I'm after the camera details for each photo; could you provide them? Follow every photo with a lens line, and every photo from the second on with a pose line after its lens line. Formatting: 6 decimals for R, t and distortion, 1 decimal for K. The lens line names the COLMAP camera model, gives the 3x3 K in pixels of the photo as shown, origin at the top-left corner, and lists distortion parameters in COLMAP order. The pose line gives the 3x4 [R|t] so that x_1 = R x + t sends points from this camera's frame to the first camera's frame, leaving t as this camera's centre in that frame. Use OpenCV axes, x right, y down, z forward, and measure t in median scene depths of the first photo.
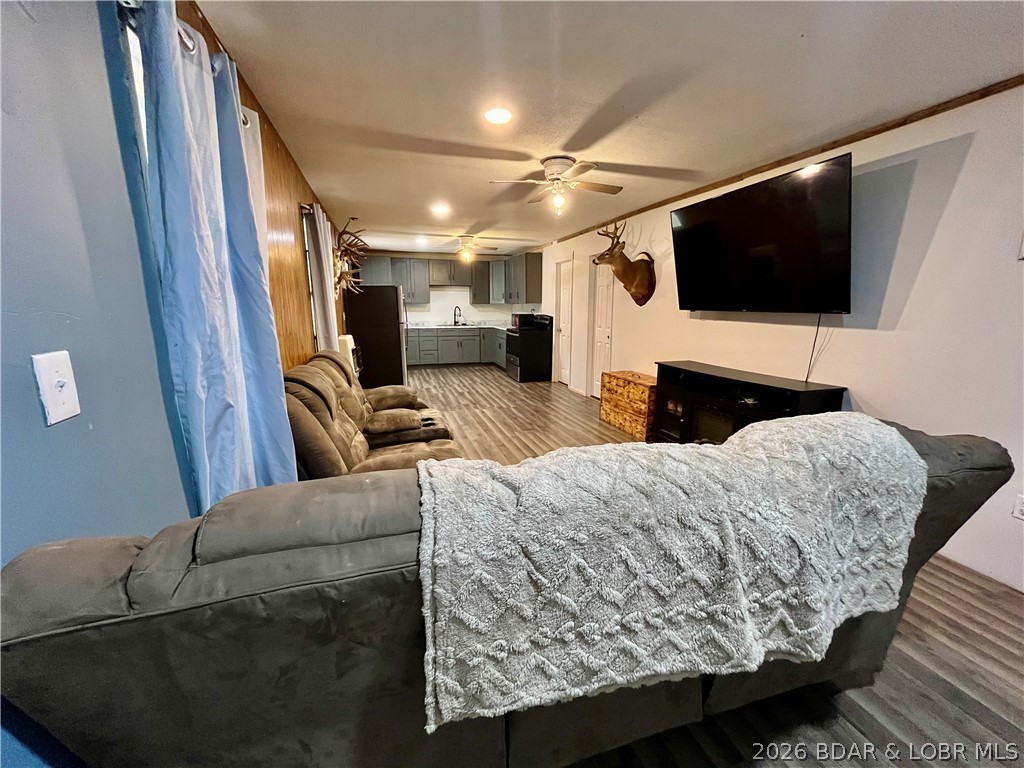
lens RADIAL K [[414.3, 0, 513.1], [0, 414.3, 385.1], [0, 0, 1]] dist [-0.003465, -0.000467]
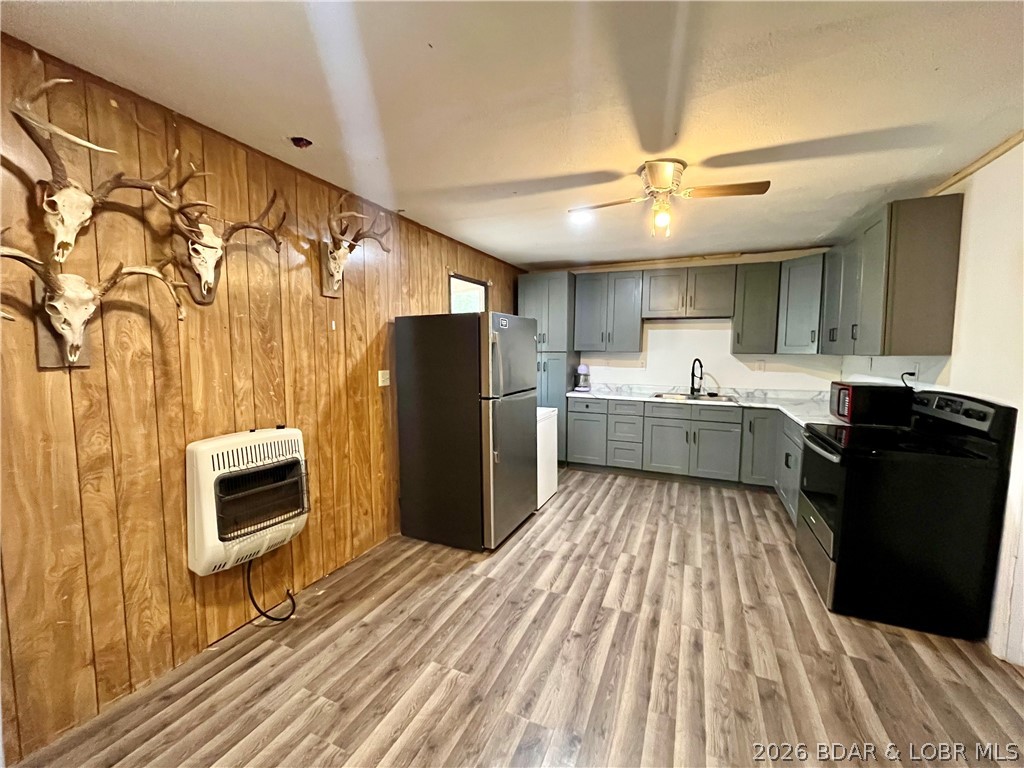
lens RADIAL K [[414.3, 0, 508.7], [0, 414.3, 384.9], [0, 0, 1]] dist [-0.003465, -0.000467]
pose [[0.752869, 0.059140, -0.655508, 0.023652], [-0.132548, 0.989173, -0.062993, -0.110574], [0.644685, 0.134312, 0.752556, 0.546586]]
